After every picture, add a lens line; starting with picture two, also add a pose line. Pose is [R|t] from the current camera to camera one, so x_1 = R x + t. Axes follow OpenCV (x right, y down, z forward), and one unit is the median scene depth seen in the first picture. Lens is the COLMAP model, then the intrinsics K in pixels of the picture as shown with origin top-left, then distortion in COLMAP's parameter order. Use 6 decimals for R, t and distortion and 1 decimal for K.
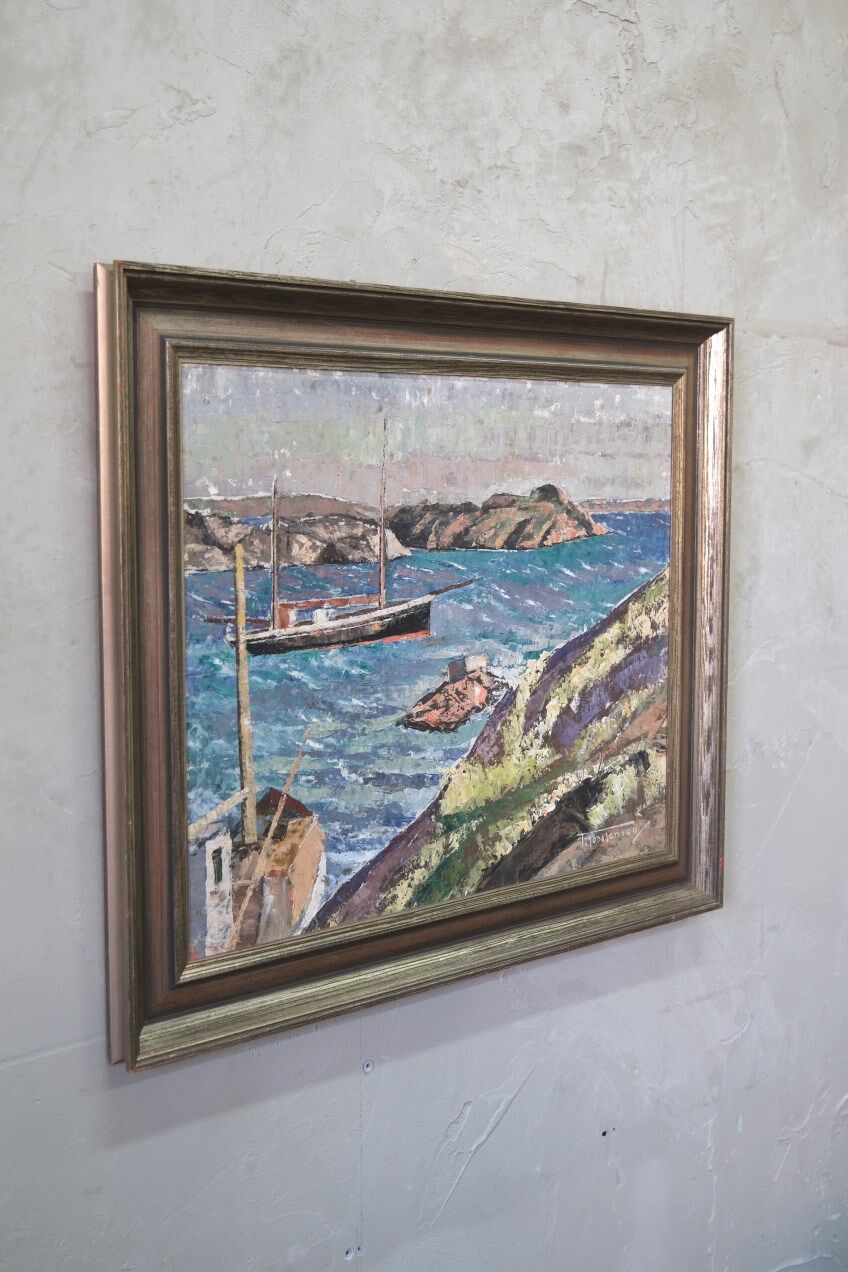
lens RADIAL K [[1720.0, 0, 468.5], [0, 1720.0, 662.4], [0, 0, 1]] dist [-0.044124, 0.000000]
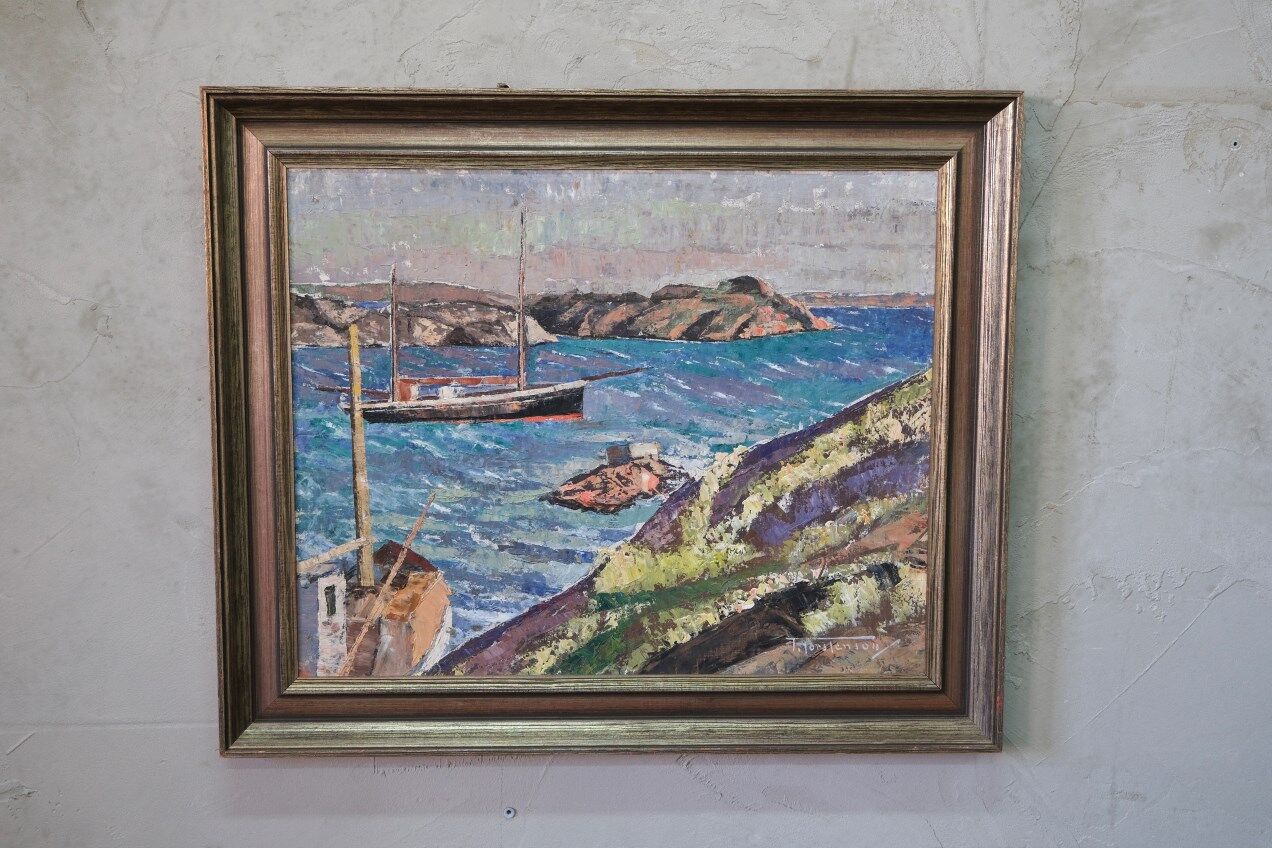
lens RADIAL K [[1537.8, 0, 630.6], [0, 1537.8, 403.6], [0, 0, 1]] dist [0.010835, 0.000000]
pose [[0.743892, 0.083383, -0.663077, 0.649233], [-0.079035, 0.996200, 0.036605, -0.064695], [0.663609, 0.025176, 0.747655, 0.338352]]
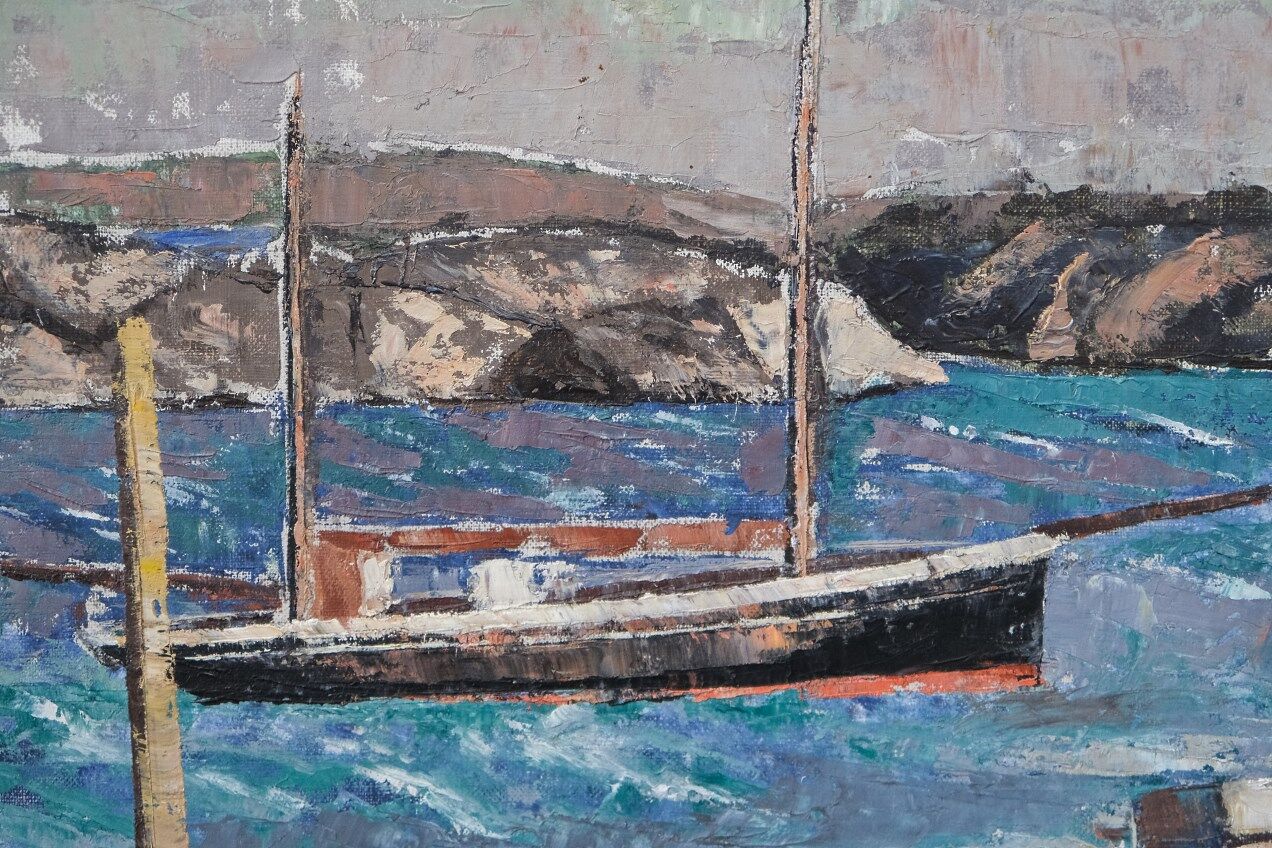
lens RADIAL K [[3591.3, 0, 626.8], [0, 3591.3, 437.5], [0, 0, 1]] dist [-0.092196, 0.000000]
pose [[0.713242, 0.111214, -0.692038, 0.324274], [-0.074775, 0.993770, 0.082639, -0.099070], [0.696918, -0.007195, 0.717115, 0.591796]]
